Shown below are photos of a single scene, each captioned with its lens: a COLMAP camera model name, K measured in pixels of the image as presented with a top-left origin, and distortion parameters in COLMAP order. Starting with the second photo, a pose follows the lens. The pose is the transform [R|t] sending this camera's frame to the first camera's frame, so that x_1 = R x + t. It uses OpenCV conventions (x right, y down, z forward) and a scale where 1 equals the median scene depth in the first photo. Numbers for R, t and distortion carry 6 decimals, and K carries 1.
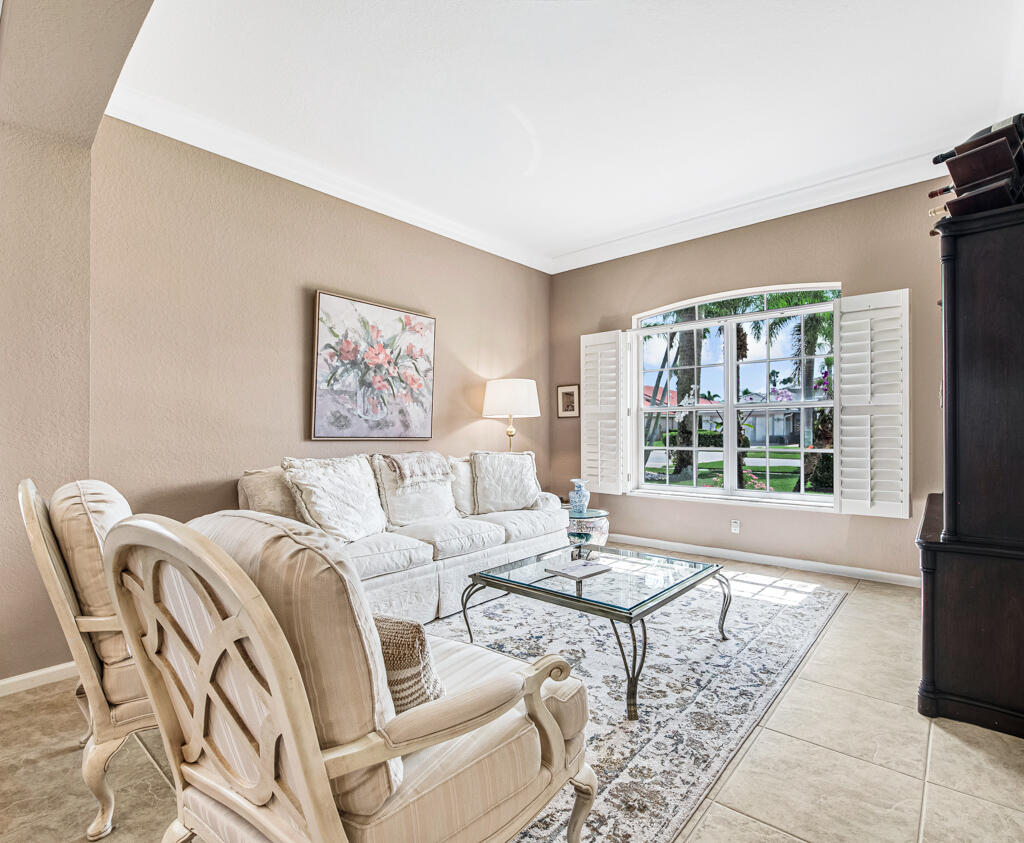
lens RADIAL K [[506.6, 0, 552.6], [0, 506.6, 428.5], [0, 0, 1]] dist [-0.005543, 0.000196]
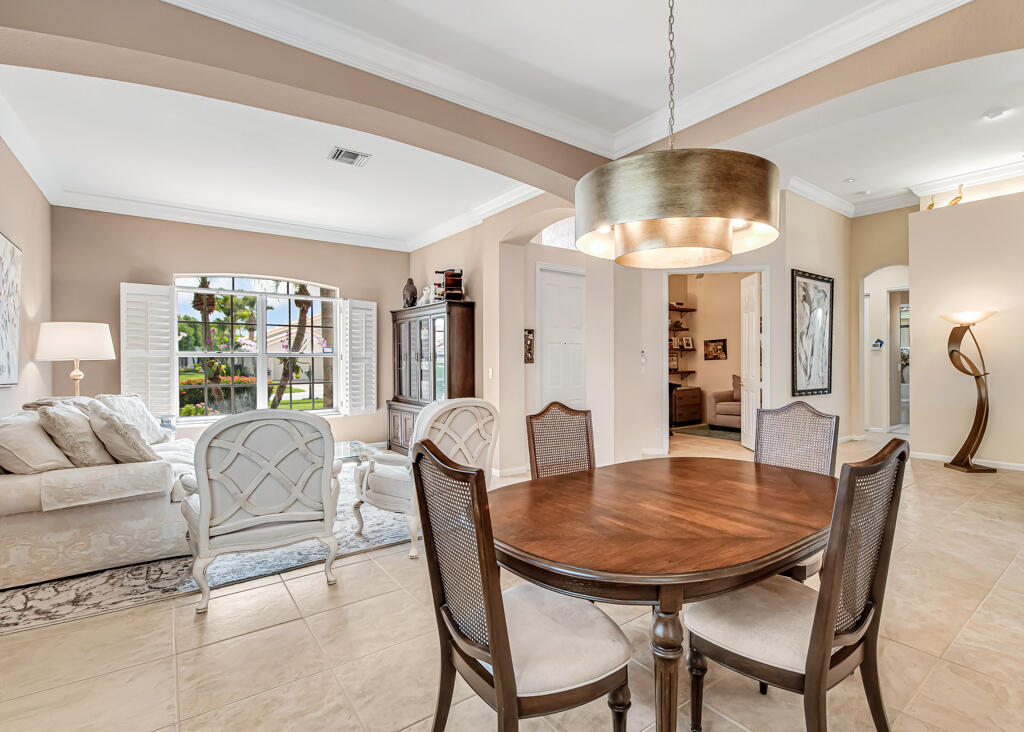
lens RADIAL K [[490.4, 0, 511.6], [0, 490.4, 366.2], [0, 0, 1]] dist [-0.005937, -0.000452]
pose [[0.261414, -0.002229, 0.965224, -0.943926], [0.001548, 0.999997, 0.001890, -0.014736], [-0.965226, 0.001001, 0.261417, -0.058418]]
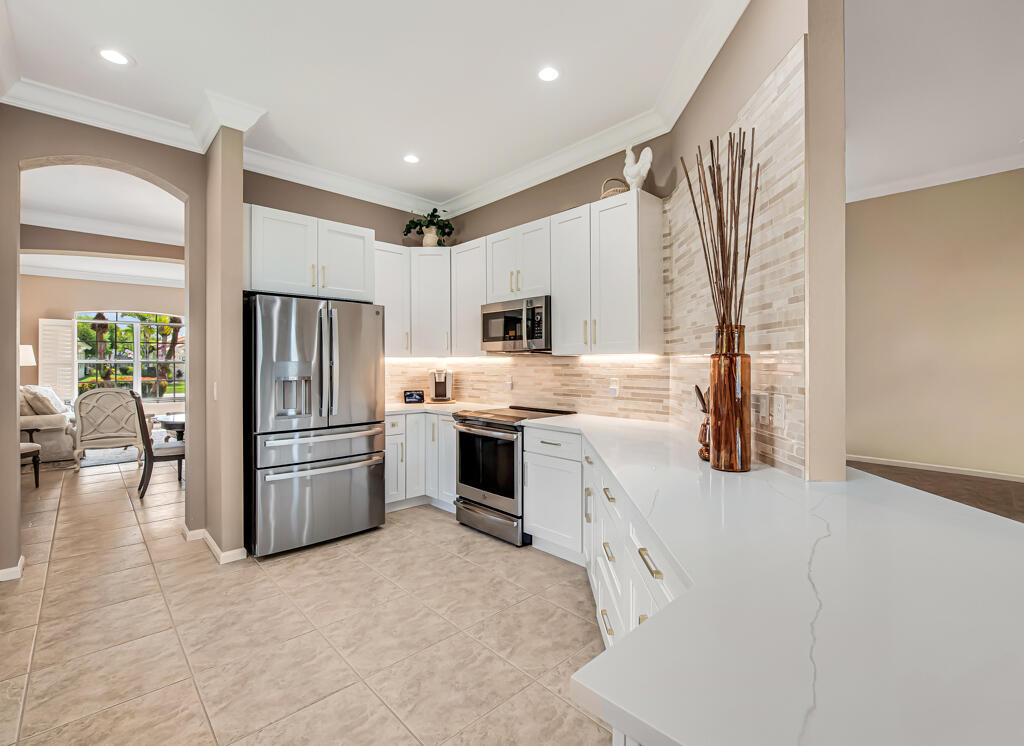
lens RADIAL K [[462.8, 0, 531.5], [0, 462.8, 361.6], [0, 0, 1]] dist [-0.011168, -0.003020]
pose [[0.106350, 0.010468, 0.994274, -1.722646], [-0.000797, 0.999945, -0.010443, -0.028733], [-0.994328, 0.000319, 0.106353, -1.085960]]
